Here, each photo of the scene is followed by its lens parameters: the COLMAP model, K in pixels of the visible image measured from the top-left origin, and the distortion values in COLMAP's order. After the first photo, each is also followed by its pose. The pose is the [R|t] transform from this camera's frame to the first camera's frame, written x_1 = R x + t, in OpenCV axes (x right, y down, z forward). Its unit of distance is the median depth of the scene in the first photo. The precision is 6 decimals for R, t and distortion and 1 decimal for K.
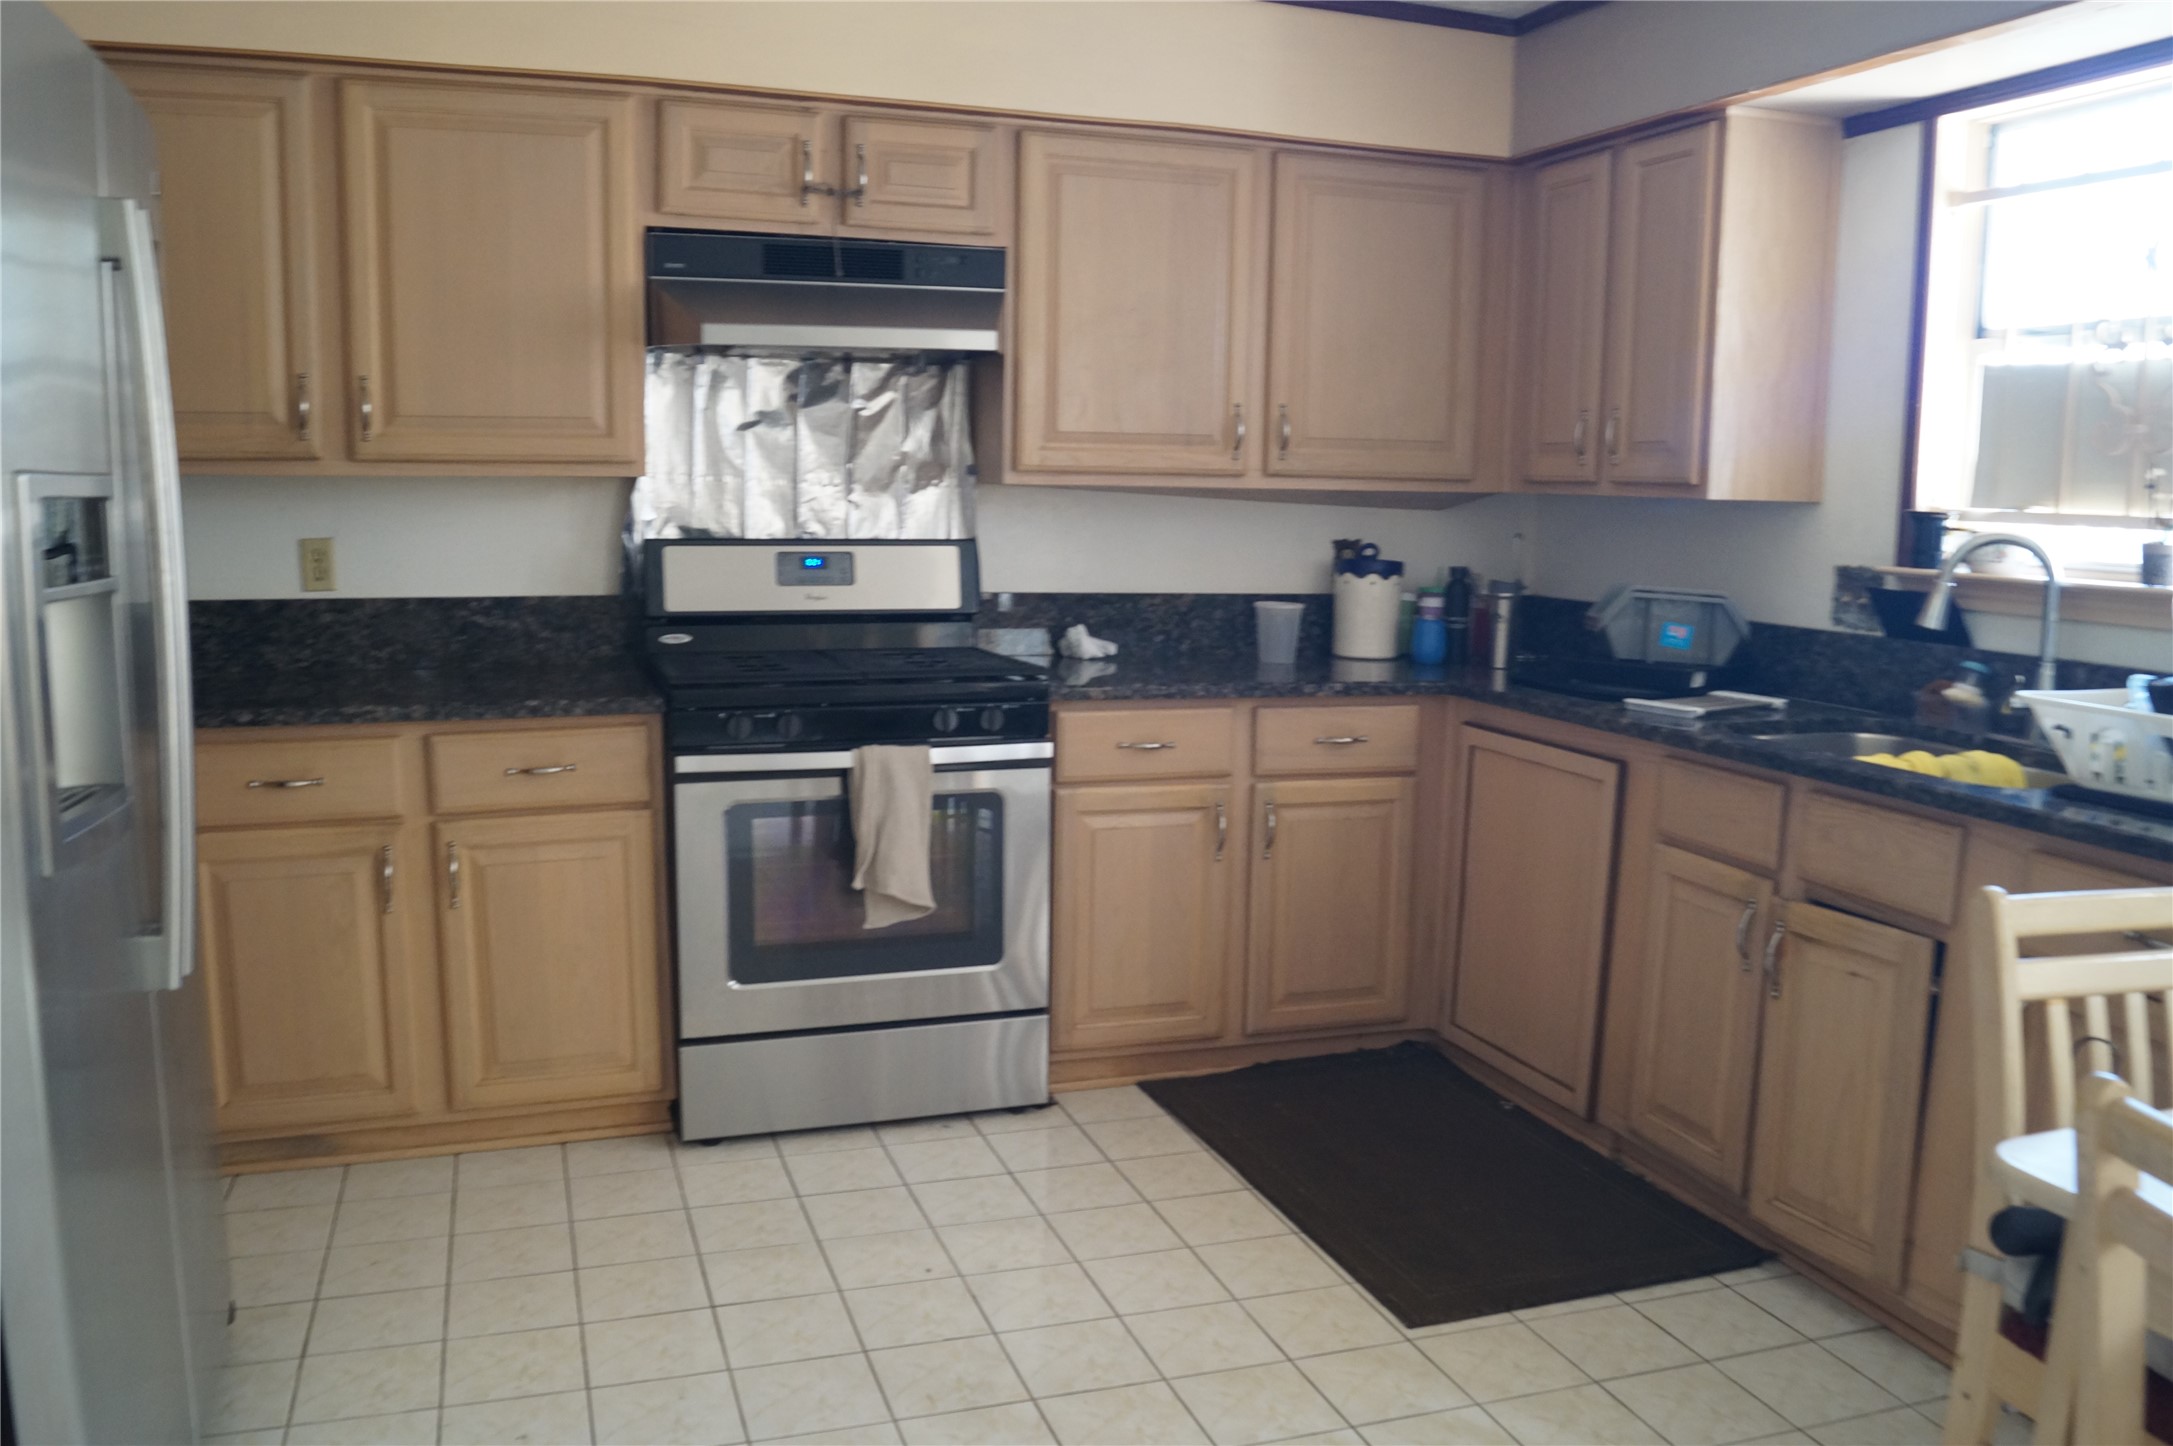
lens RADIAL K [[1709.3, 0, 1079.4], [0, 1709.3, 725.4], [0, 0, 1]] dist [-0.085726, 0.017196]
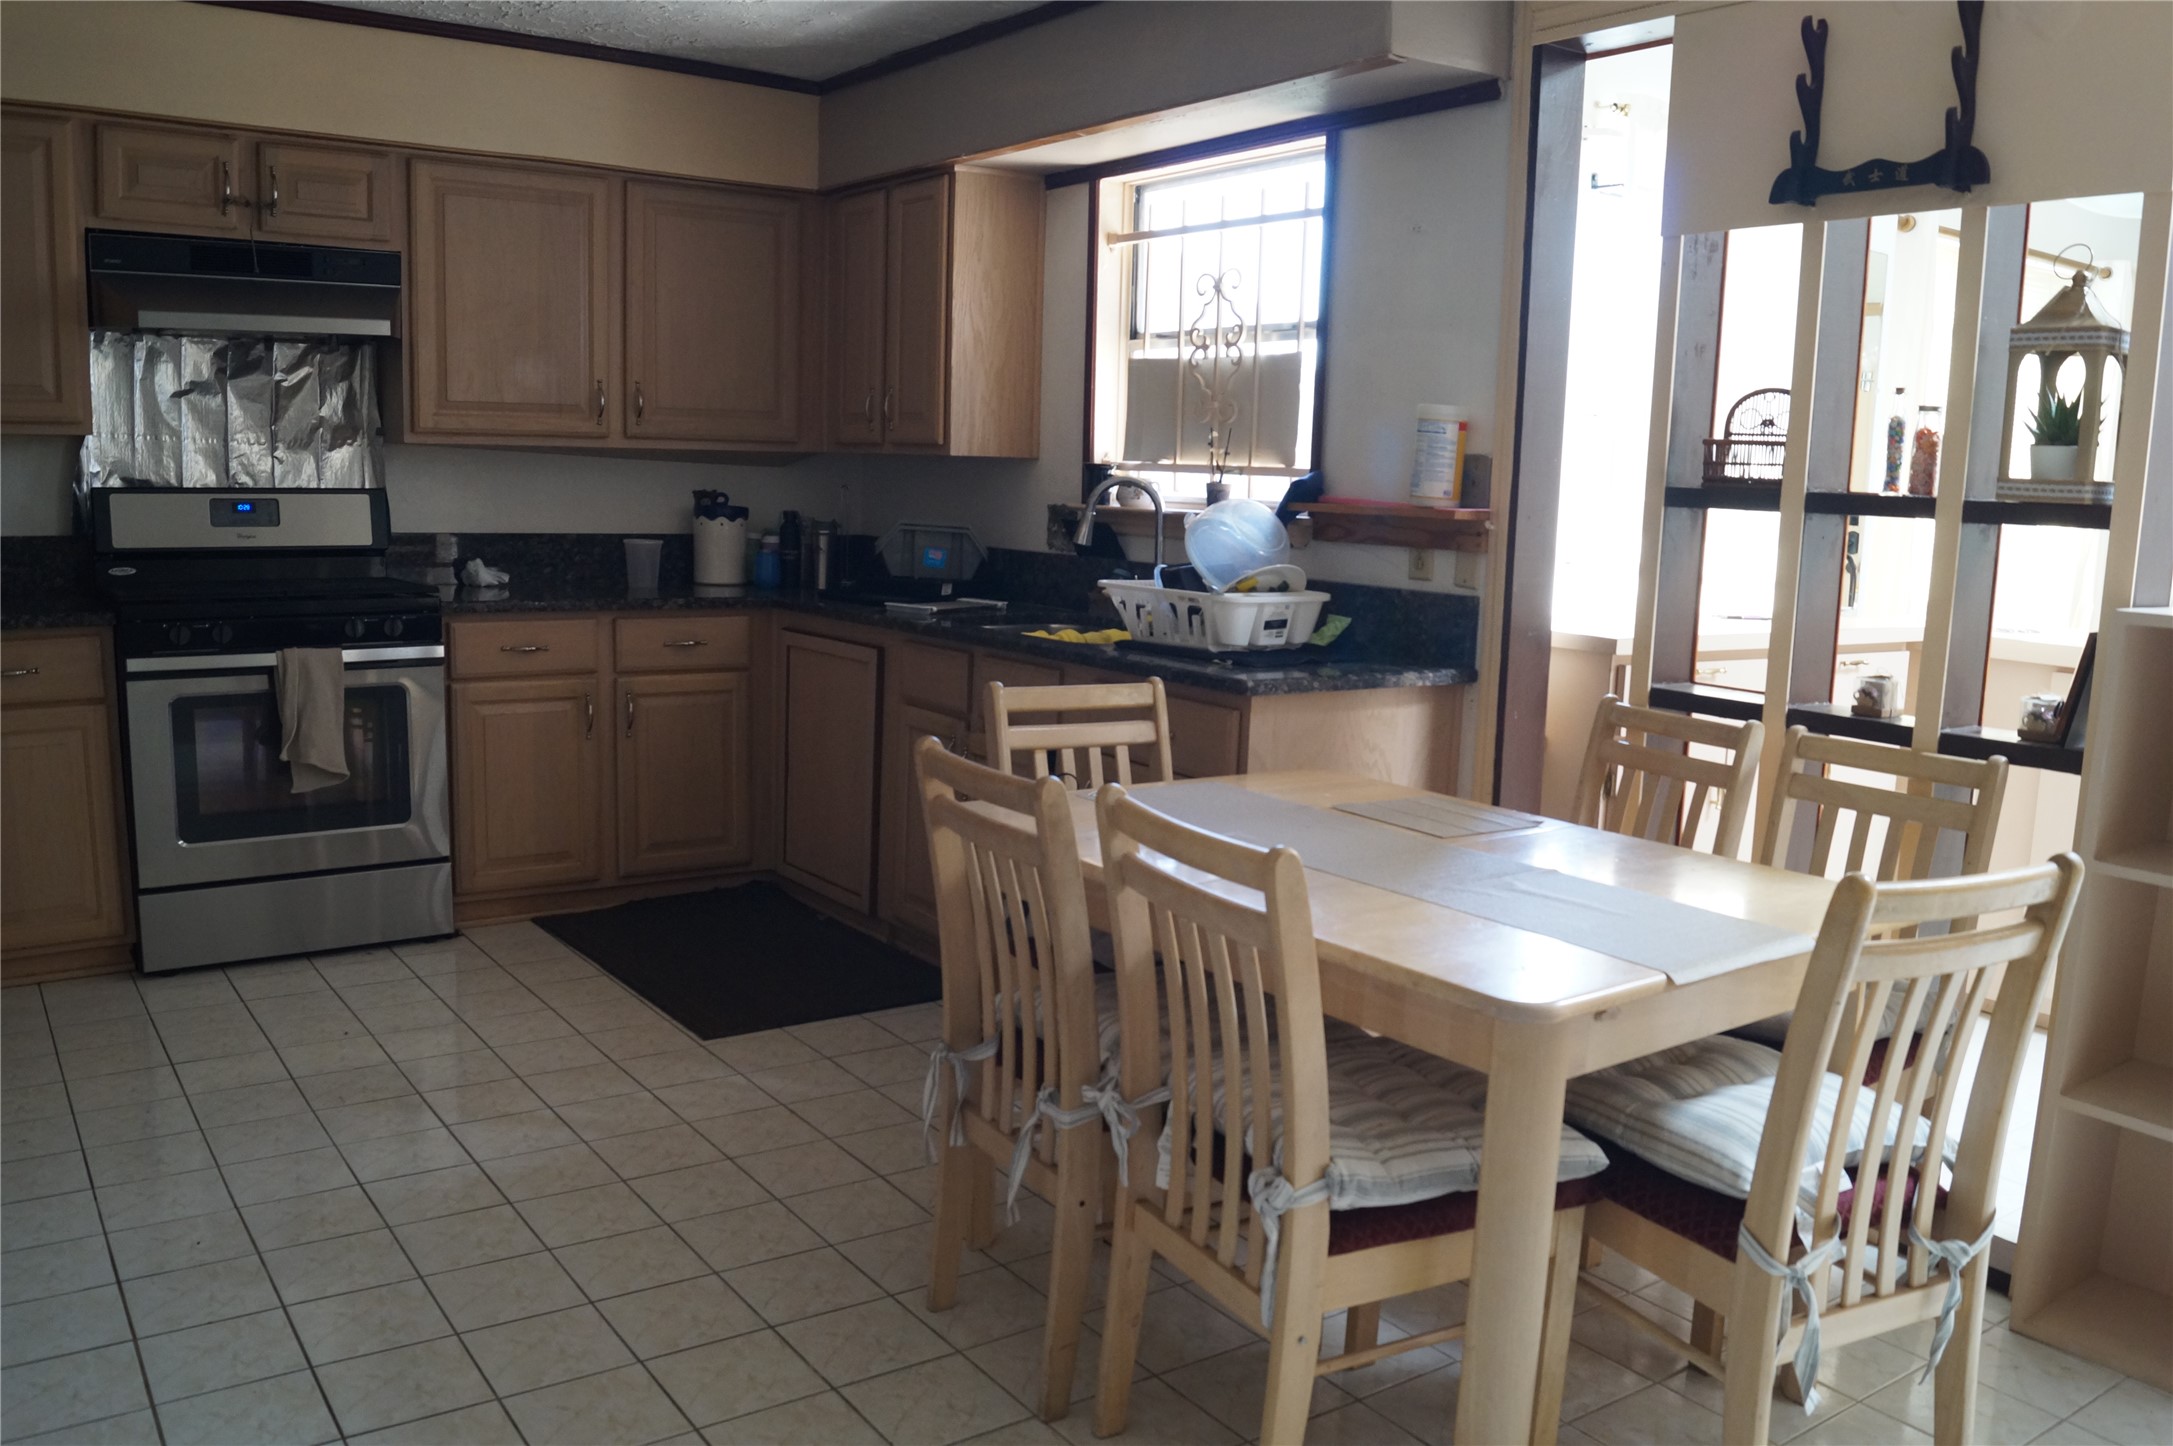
lens RADIAL K [[1709.3, 0, 1086.8], [0, 1709.3, 729.1], [0, 0, 1]] dist [-0.085726, 0.017196]
pose [[0.957693, -0.033858, 0.285793, 0.078527], [0.028771, 0.999344, 0.021980, 0.056806], [-0.286350, -0.012828, 0.958039, -0.333977]]
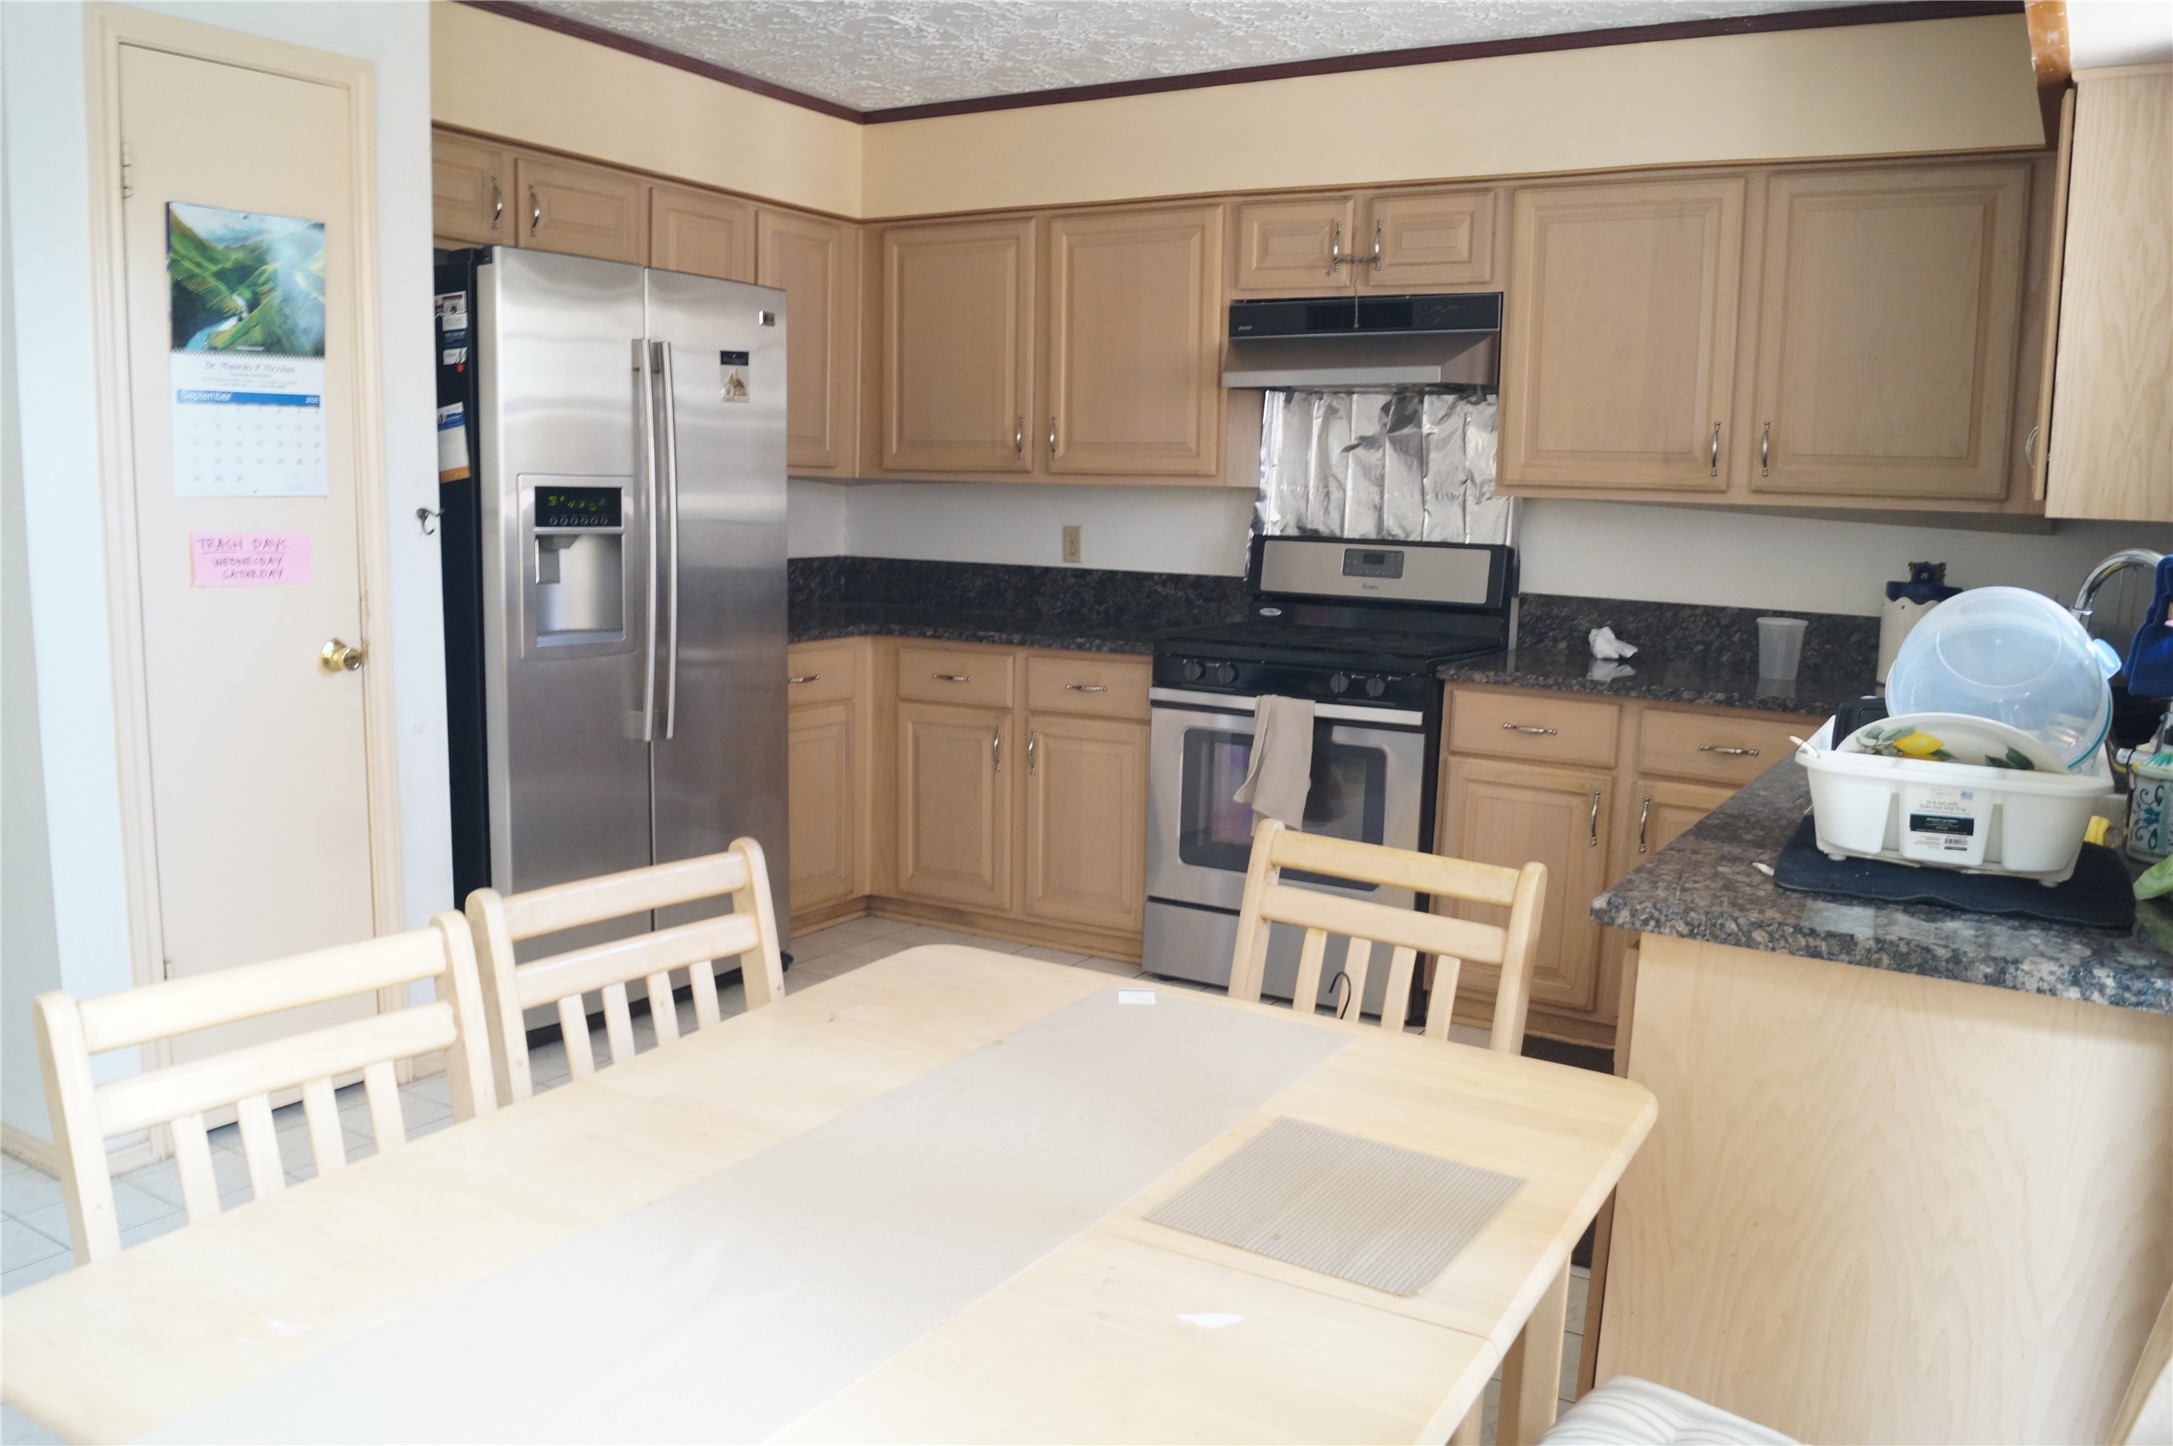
lens RADIAL K [[1709.3, 0, 1078.5], [0, 1709.3, 725.5], [0, 0, 1]] dist [-0.085726, 0.017196]
pose [[0.631517, 0.108405, -0.767746, 0.717625], [-0.120585, 0.991862, 0.040861, -0.000522], [0.765927, 0.066775, 0.639450, 0.062630]]
